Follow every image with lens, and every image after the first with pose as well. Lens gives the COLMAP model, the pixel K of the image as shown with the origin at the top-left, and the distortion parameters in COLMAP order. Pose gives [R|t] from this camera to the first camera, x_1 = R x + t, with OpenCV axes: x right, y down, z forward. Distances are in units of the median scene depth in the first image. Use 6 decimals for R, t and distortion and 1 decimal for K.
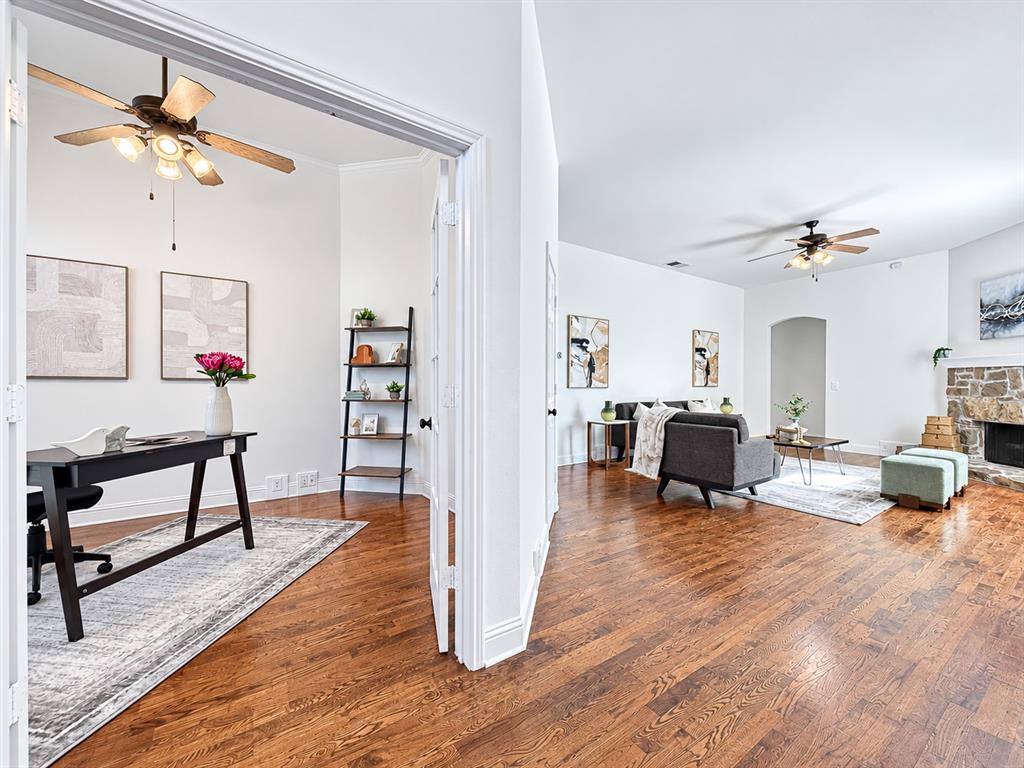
lens RADIAL K [[403.0, 0, 485.6], [0, 403.0, 393.4], [0, 0, 1]] dist [-0.016059, 0.000401]
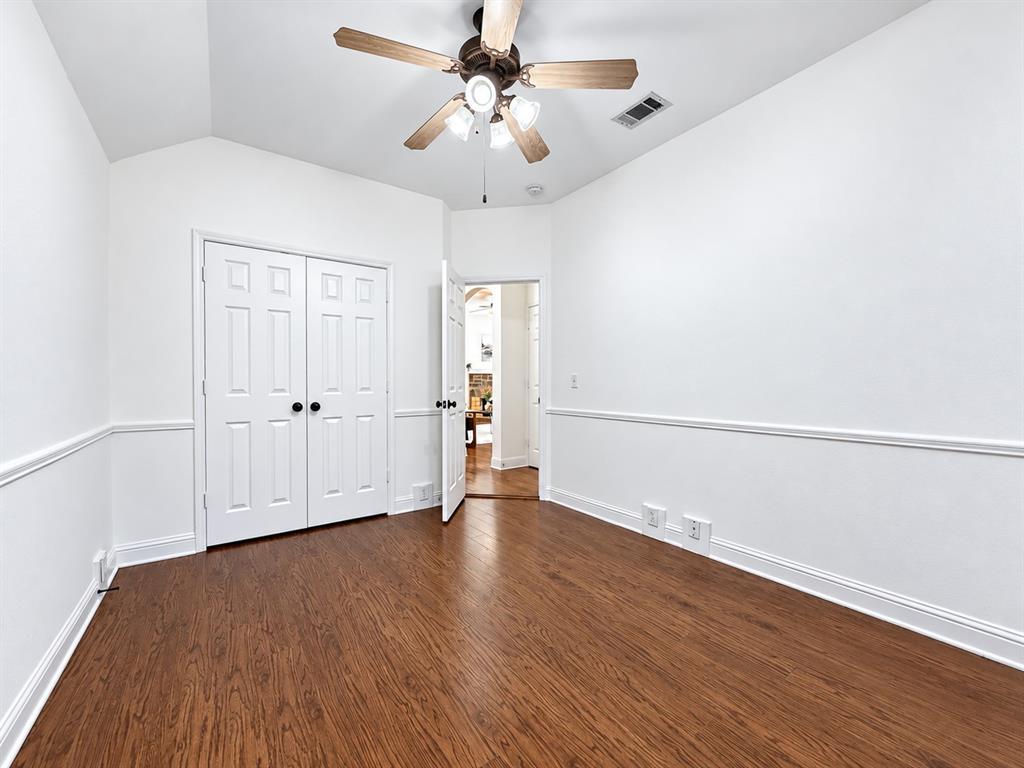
lens RADIAL K [[420.5, 0, 509.5], [0, 420.5, 378.1], [0, 0, 1]] dist [0.000683, -0.000596]
pose [[-0.026805, 0.011397, 0.999576, -1.071751], [0.016271, 0.999808, -0.010963, -0.013531], [-0.999508, 0.015970, -0.026986, 0.888834]]
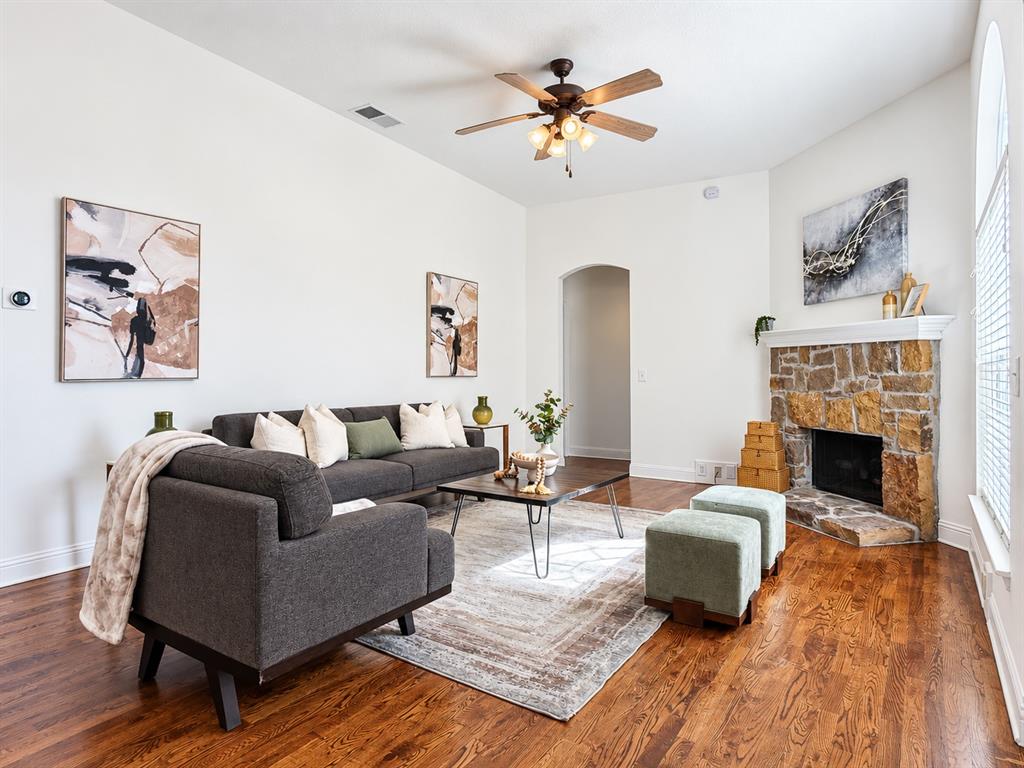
lens RADIAL K [[586.6, 0, 514.8], [0, 586.6, 377.5], [0, 0, 1]] dist [-0.021023, -0.000970]
pose [[0.914789, -0.004212, 0.403911, 0.401106], [0.009444, 0.999895, -0.010964, -0.007163], [-0.403822, 0.013844, 0.914733, 0.290728]]
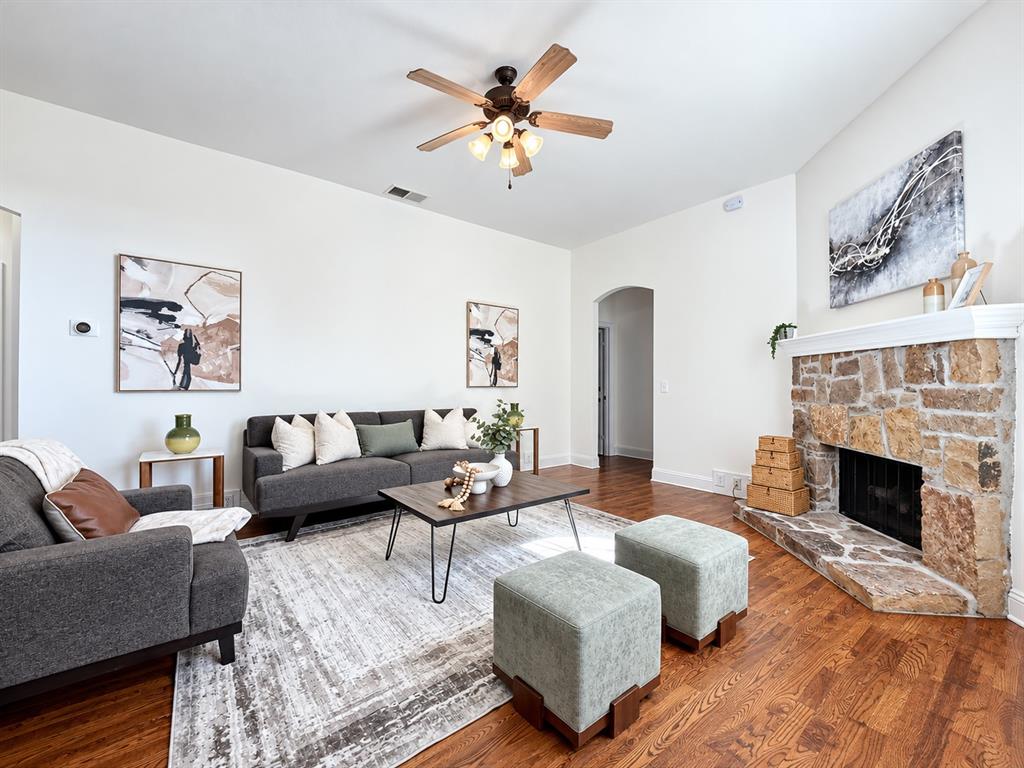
lens RADIAL K [[403.0, 0, 511.6], [0, 403.0, 386.8], [0, 0, 1]] dist [-0.016059, 0.000401]
pose [[0.996137, -0.004195, 0.087712, 0.706350], [0.005223, 0.999920, -0.011498, -0.012421], [-0.087657, 0.011912, 0.996080, 0.431472]]
